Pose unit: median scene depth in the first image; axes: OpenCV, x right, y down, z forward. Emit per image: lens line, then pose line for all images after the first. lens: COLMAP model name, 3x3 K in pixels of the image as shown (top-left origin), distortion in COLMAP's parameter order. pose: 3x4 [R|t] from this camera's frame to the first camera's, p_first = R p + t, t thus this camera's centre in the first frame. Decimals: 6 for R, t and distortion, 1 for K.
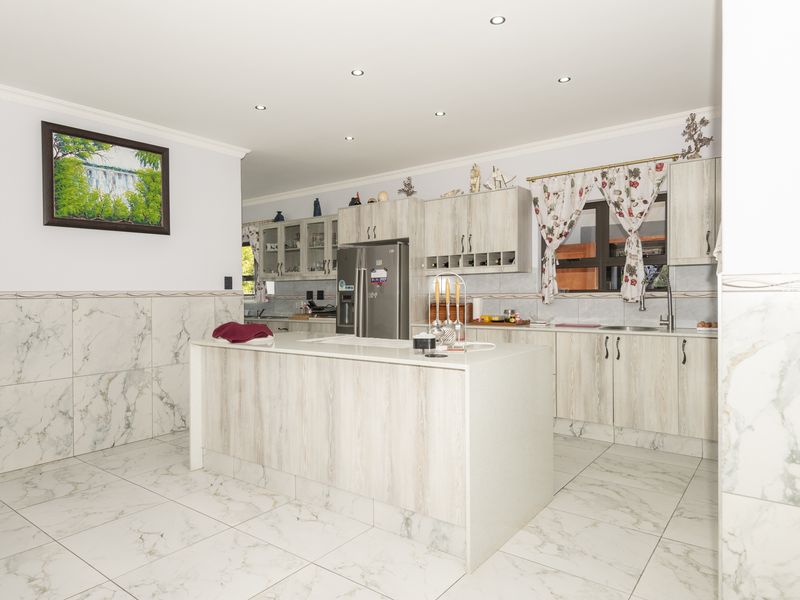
lens RADIAL K [[510.2, 0, 400.0], [0, 510.2, 300.0], [0, 0, 1]] dist [0.031298, -0.001138]
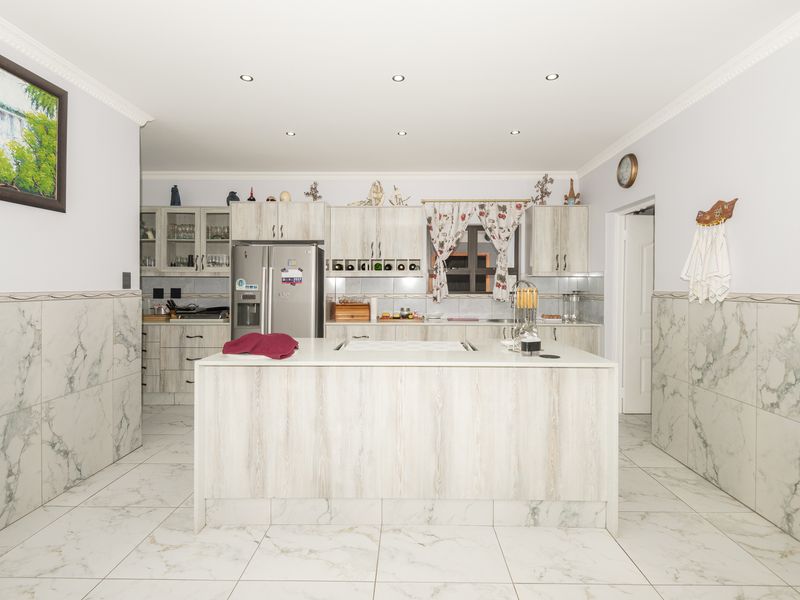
lens RADIAL K [[418.3, 0, 407.0], [0, 418.3, 288.1], [0, 0, 1]] dist [0.028889, -0.019354]
pose [[0.799836, 0.010534, 0.600126, -0.416806], [-0.004061, 0.999918, -0.012139, -0.016891], [-0.600204, 0.007272, 0.799814, 0.246893]]
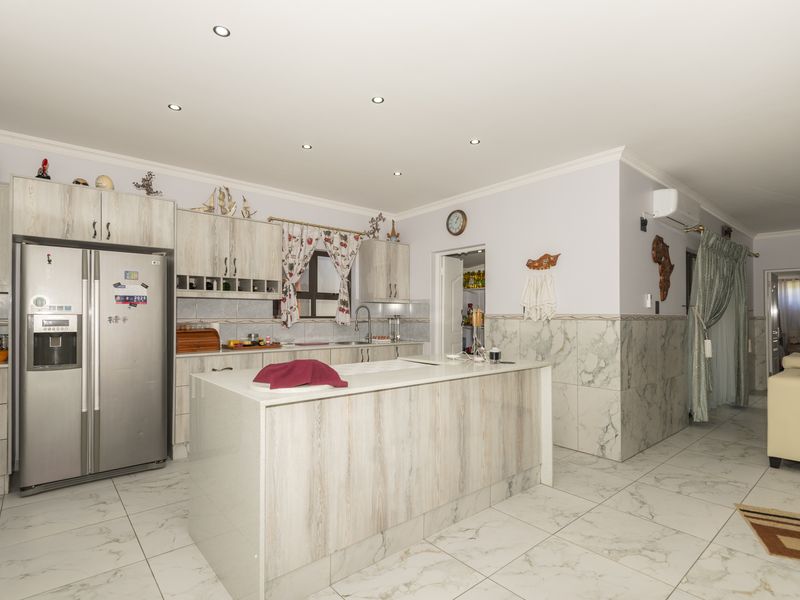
lens RADIAL K [[409.5, 0, 398.5], [0, 409.5, 313.1], [0, 0, 1]] dist [0.022677, -0.000881]
pose [[0.209622, 0.019494, 0.977588, -0.638942], [0.005631, 0.999761, -0.021143, -0.005089], [-0.977766, 0.009936, 0.209462, 0.591255]]
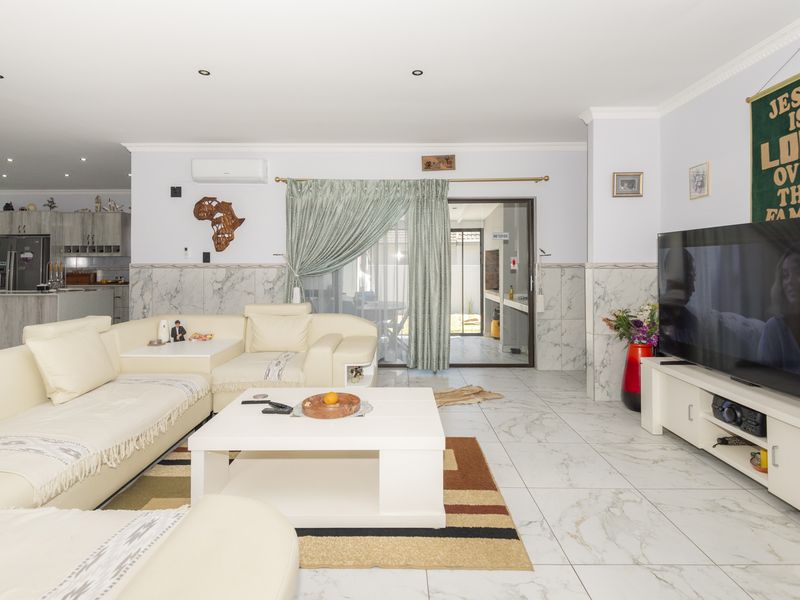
lens RADIAL K [[432.3, 0, 399.7], [0, 432.3, 263.1], [0, 0, 1]] dist [0.001157, -0.002348]
pose [[0.797492, 0.013736, 0.603173, 0.091322], [-0.000757, 0.999763, -0.021766, 0.004534], [-0.603328, 0.016902, 0.797314, -0.984958]]
